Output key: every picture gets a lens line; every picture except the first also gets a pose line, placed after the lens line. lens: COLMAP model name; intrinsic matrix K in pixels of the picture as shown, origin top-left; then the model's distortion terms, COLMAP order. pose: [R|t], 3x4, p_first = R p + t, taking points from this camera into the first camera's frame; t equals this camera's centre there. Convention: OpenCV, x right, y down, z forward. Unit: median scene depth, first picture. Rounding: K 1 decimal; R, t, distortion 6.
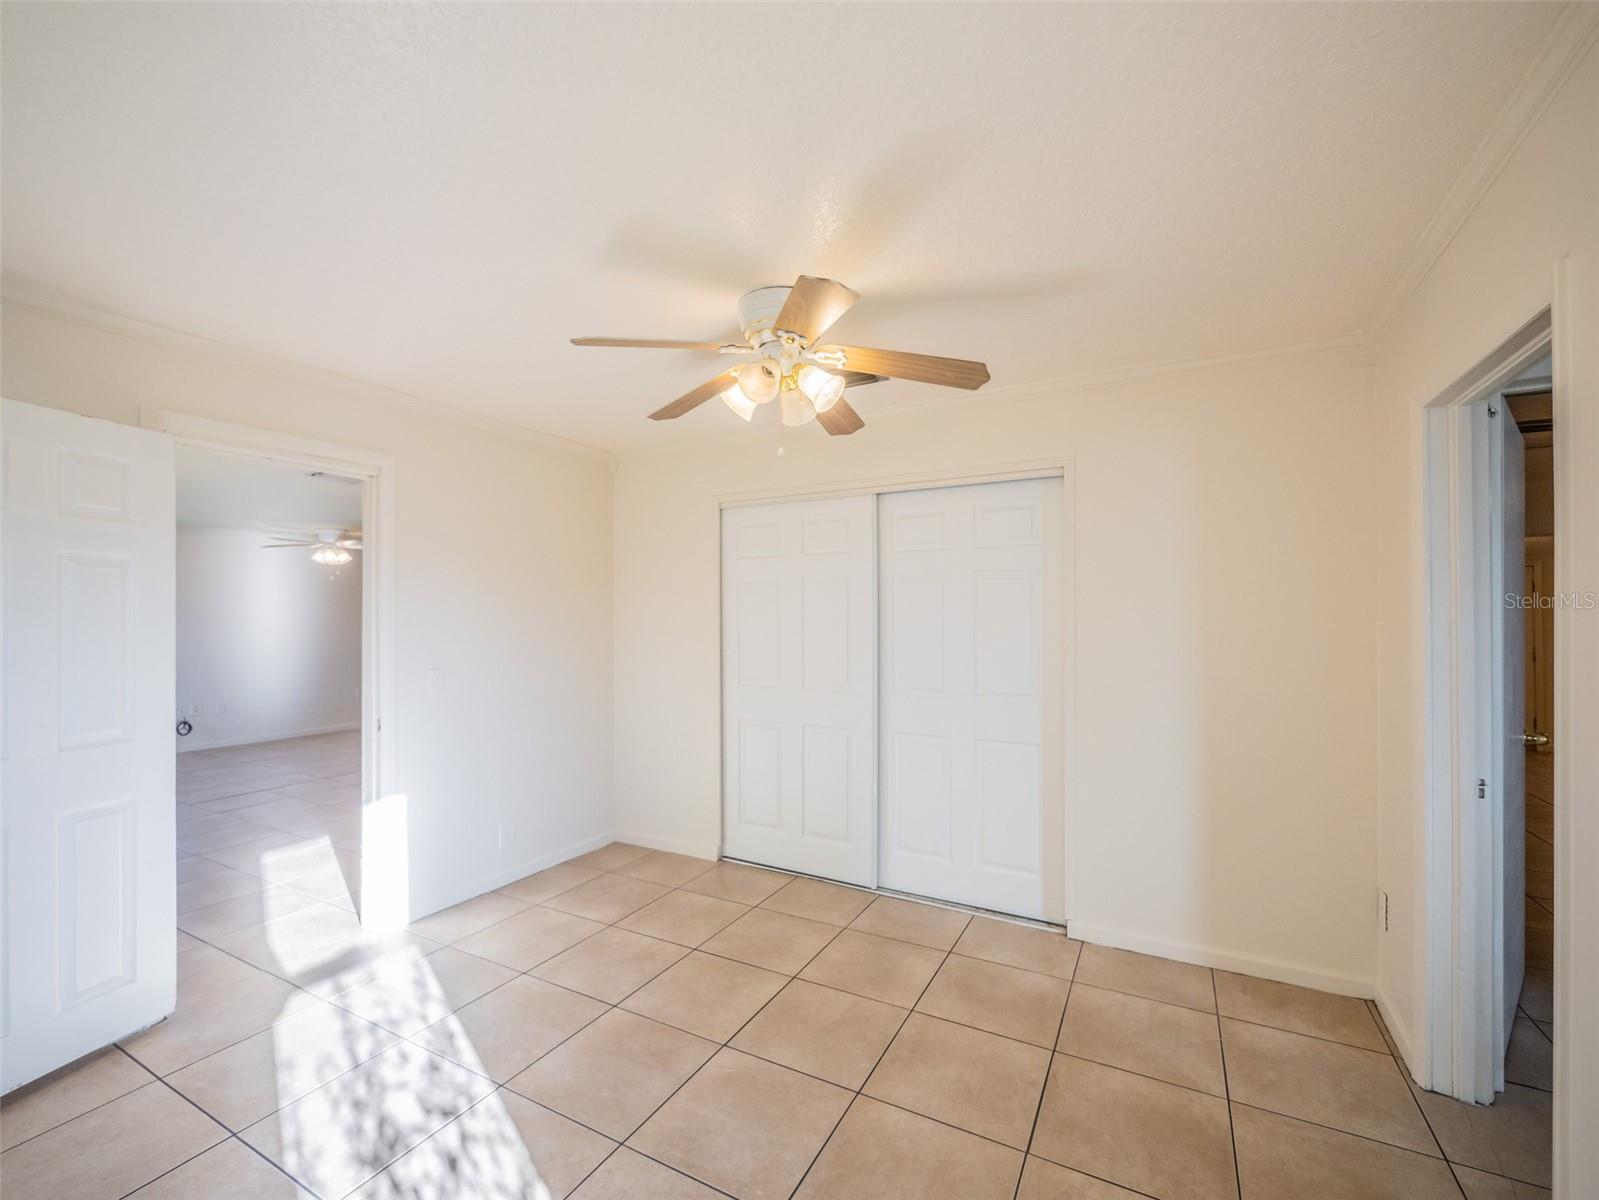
lens RADIAL K [[681.9, 0, 803.7], [0, 681.9, 611.2], [0, 0, 1]] dist [-0.005077, -0.001138]
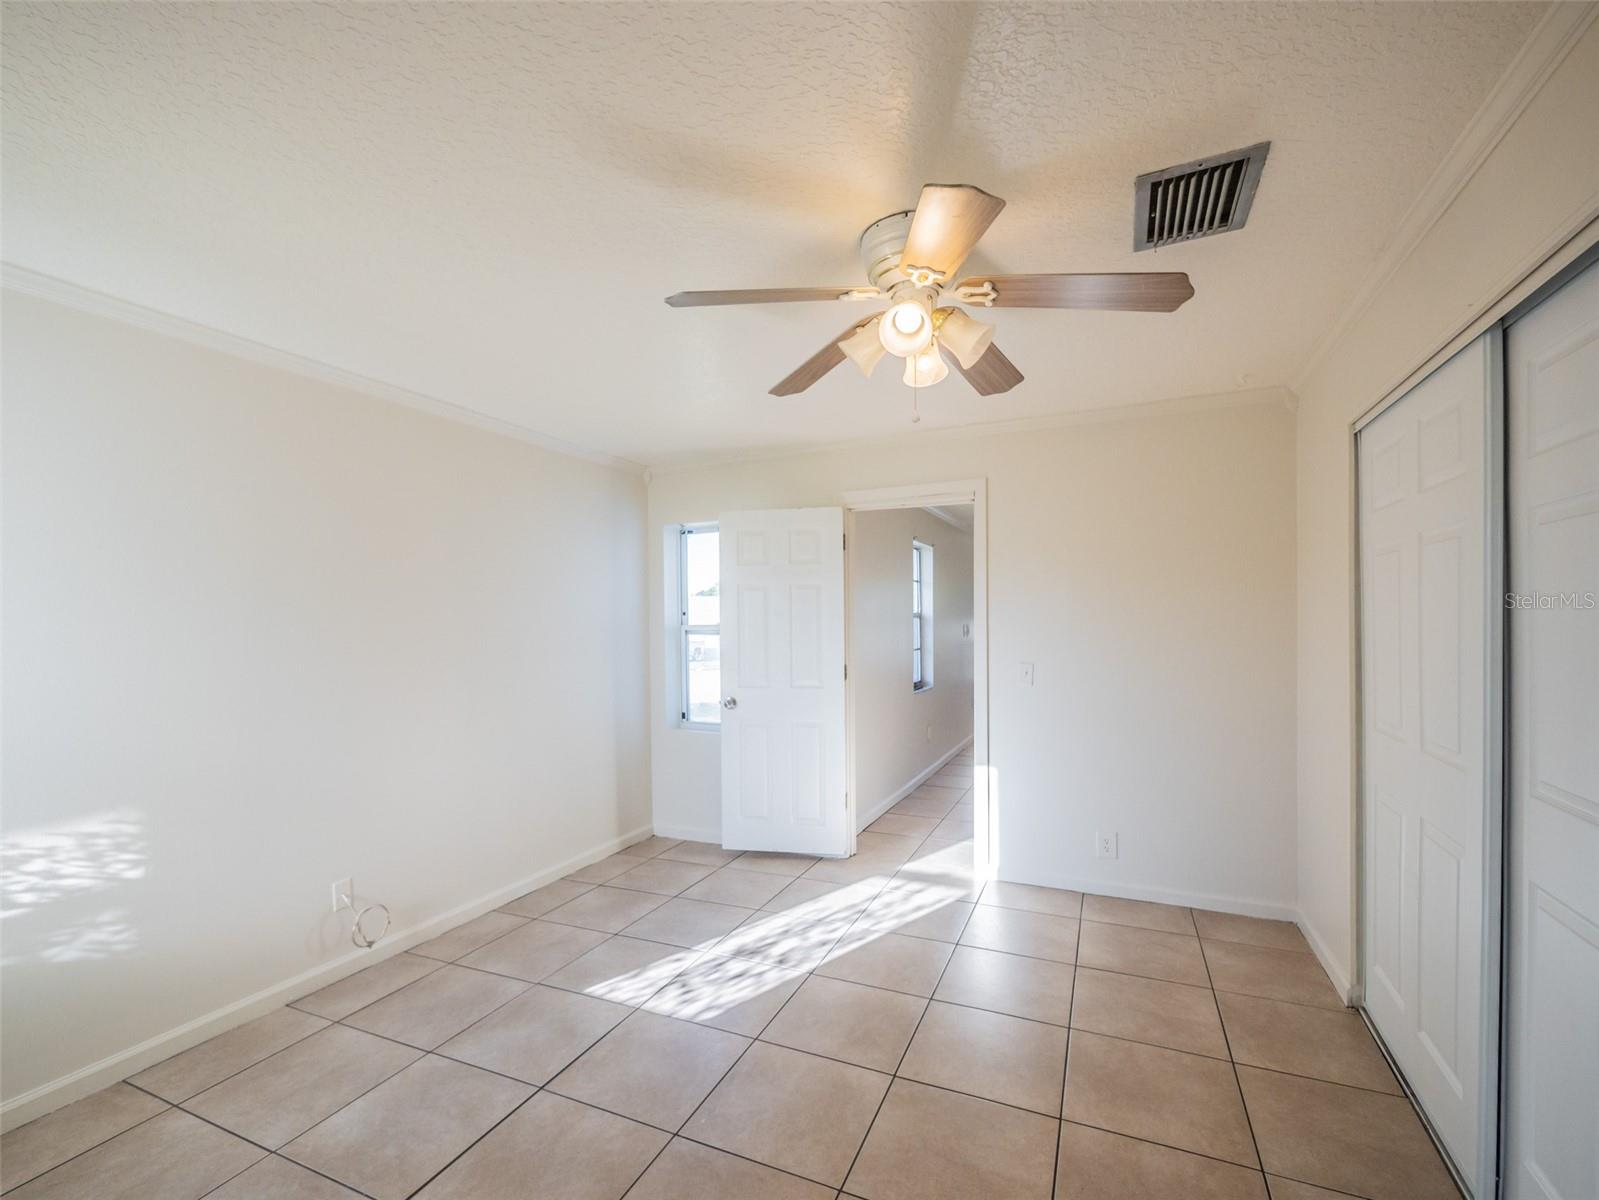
lens RADIAL K [[681.9, 0, 806.2], [0, 681.9, 611.9], [0, 0, 1]] dist [-0.005077, -0.001138]
pose [[0.098238, -0.009057, -0.995122, 0.792799], [0.013433, 0.999880, -0.007775, -0.013041], [0.995072, -0.012604, 0.098347, 0.744118]]
